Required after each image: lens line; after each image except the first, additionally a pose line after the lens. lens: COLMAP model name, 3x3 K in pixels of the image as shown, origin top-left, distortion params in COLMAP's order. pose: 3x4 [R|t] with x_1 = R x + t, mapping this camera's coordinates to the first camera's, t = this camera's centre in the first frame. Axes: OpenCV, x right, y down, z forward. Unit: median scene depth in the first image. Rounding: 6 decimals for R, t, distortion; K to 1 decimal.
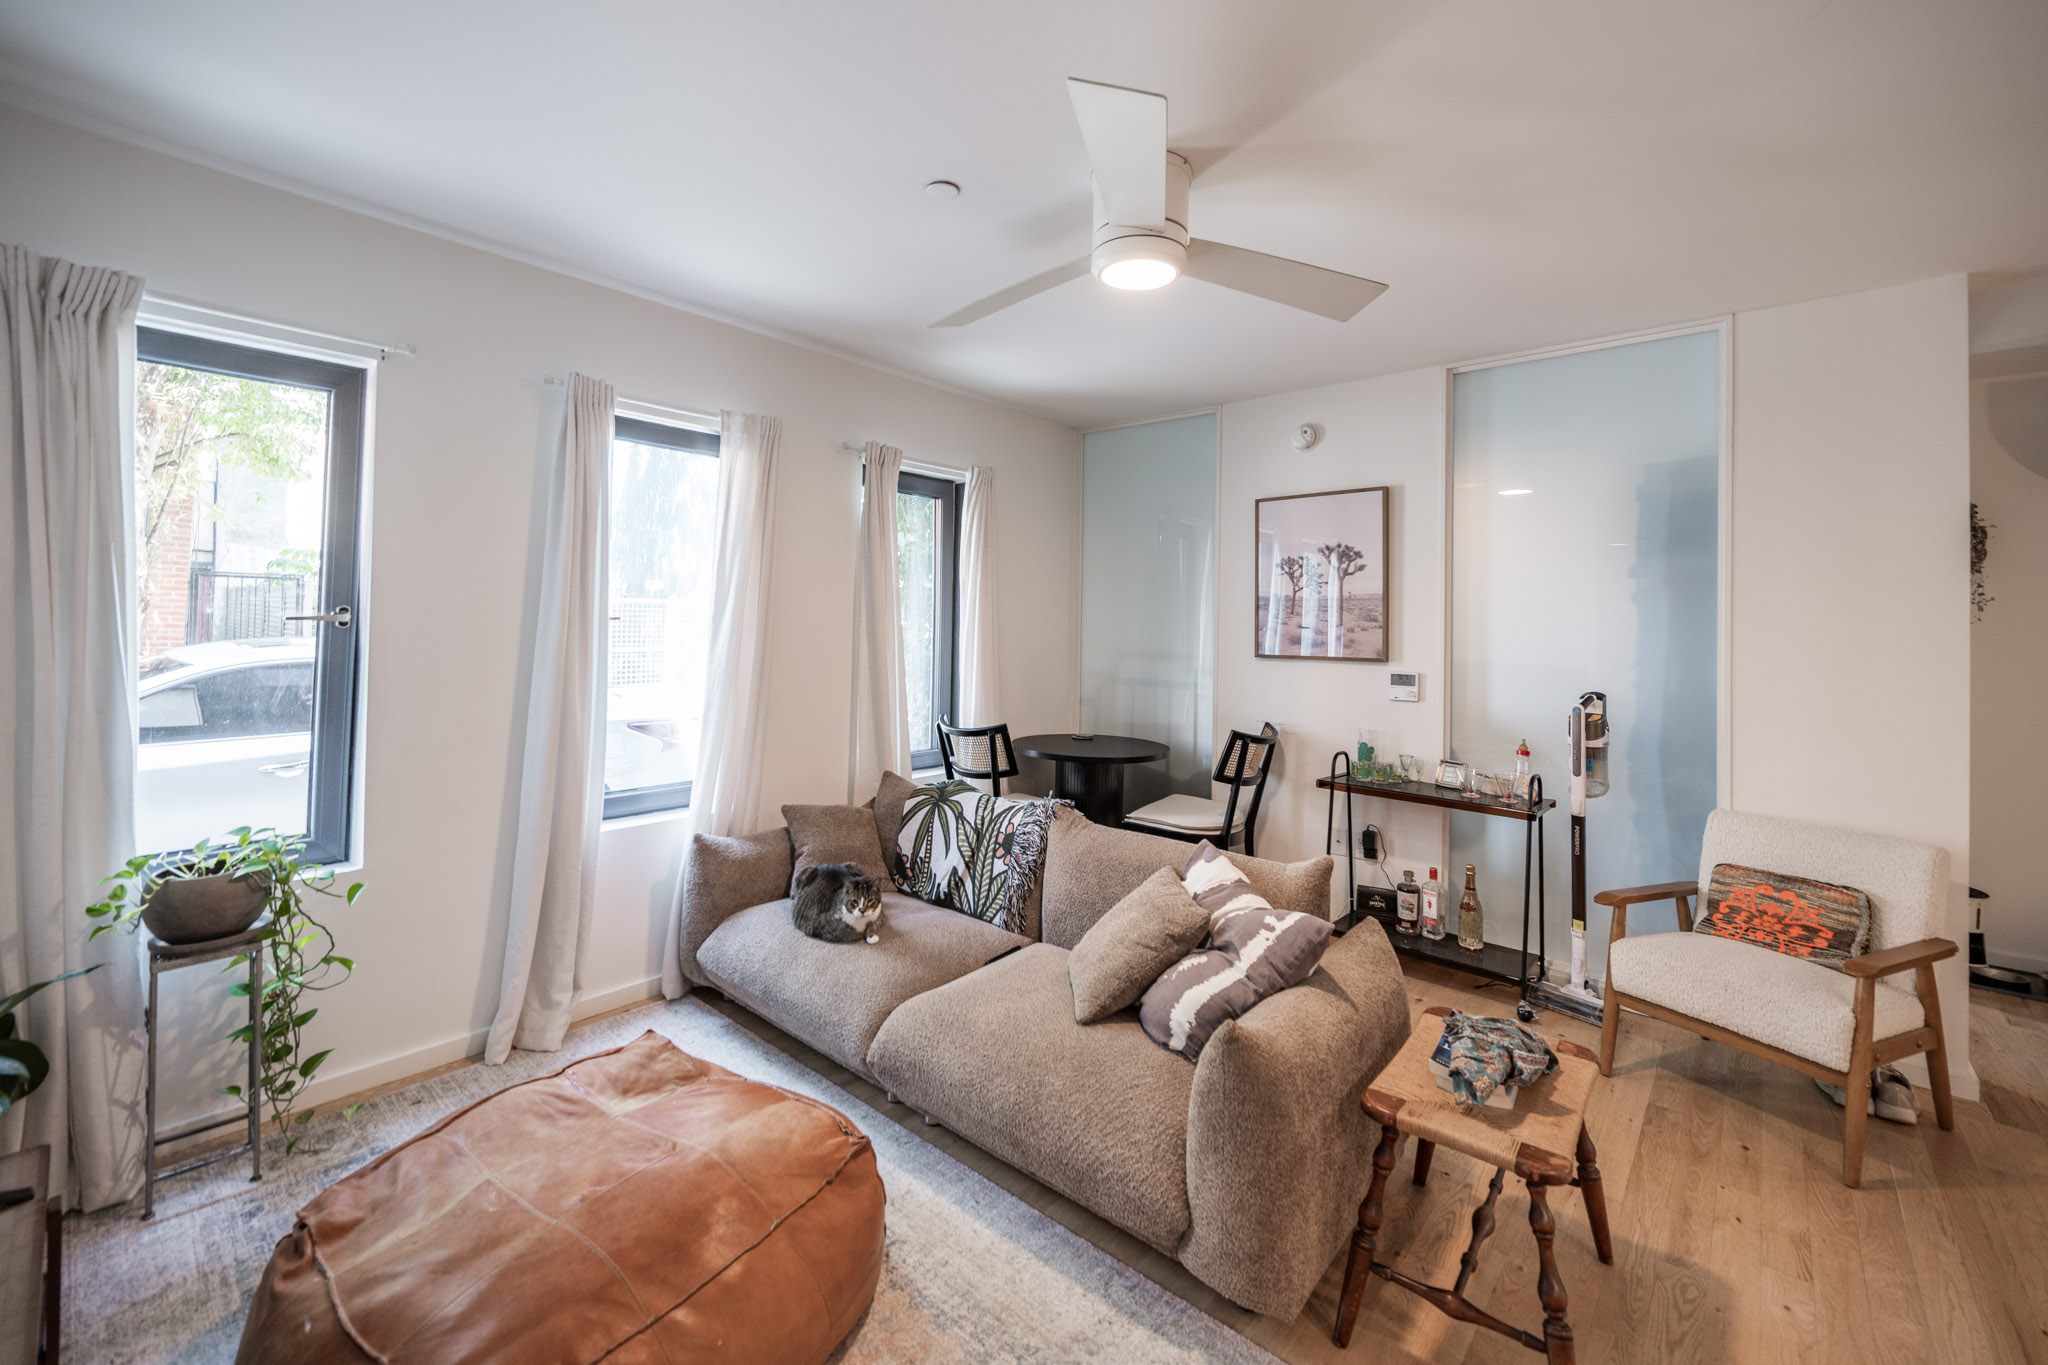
lens RADIAL K [[819.5, 0, 1000.7], [0, 819.5, 612.8], [0, 0, 1]] dist [-0.006470, -0.000111]
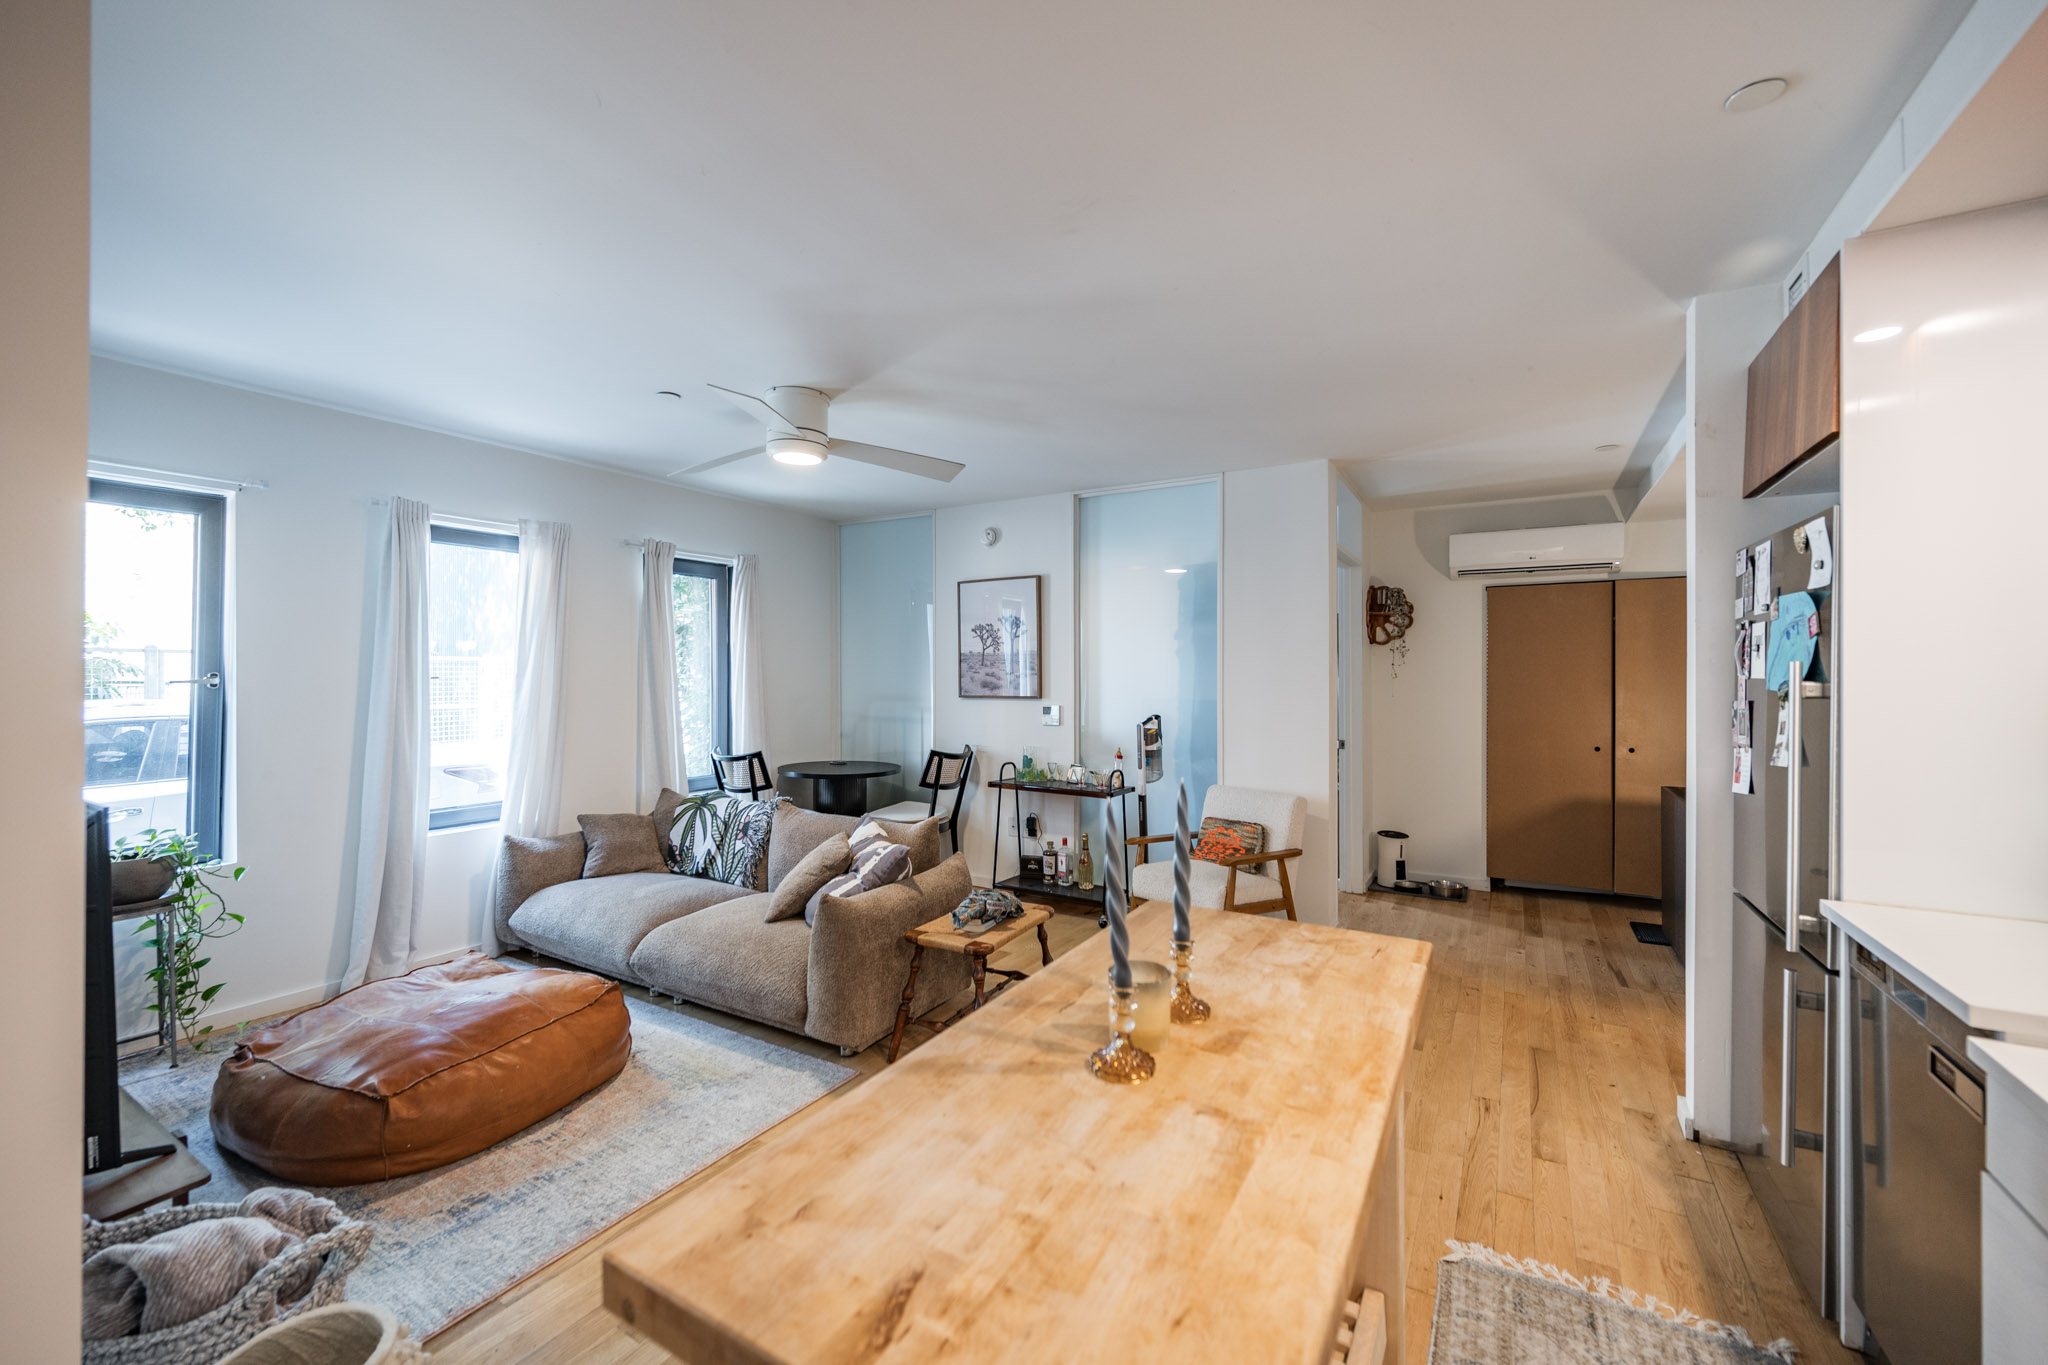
lens RADIAL K [[819.5, 0, 1029.9], [0, 819.5, 678.4], [0, 0, 1]] dist [-0.006470, -0.000111]
pose [[0.979278, -0.017795, 0.201736, 0.216131], [0.013824, 0.999682, 0.021074, -0.006834], [-0.202047, -0.017848, 0.979213, -0.513635]]
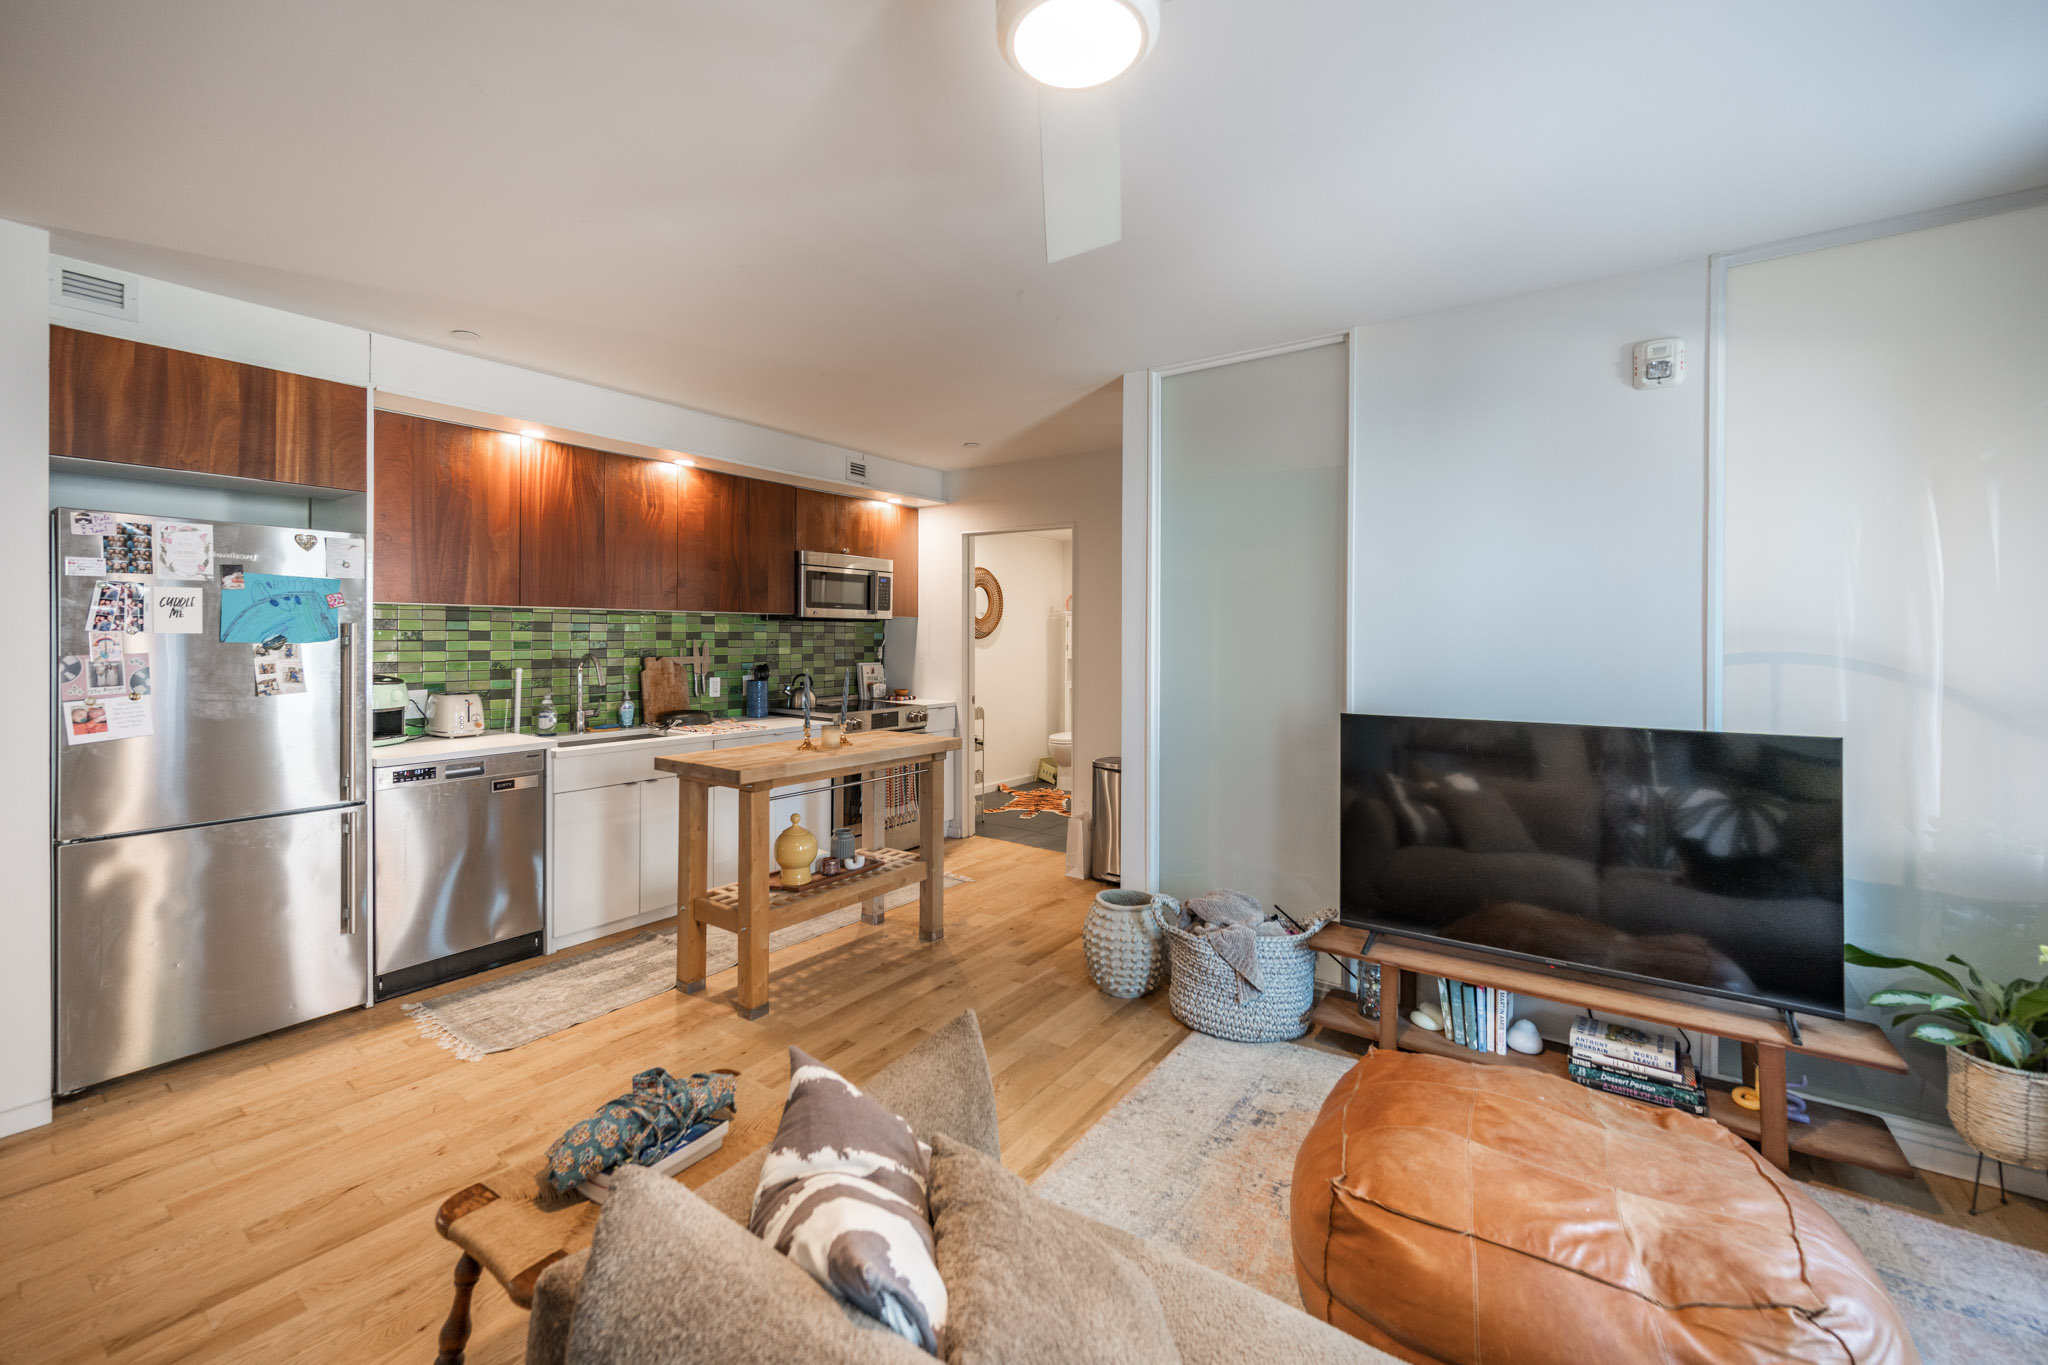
lens RADIAL K [[819.5, 0, 988.4], [0, 819.5, 626.9], [0, 0, 1]] dist [-0.006470, -0.000111]
pose [[-0.995313, -0.023080, -0.093916, 0.224191], [-0.021064, 0.999527, -0.022401, 0.014698], [0.094389, -0.020317, -0.995328, 1.170494]]
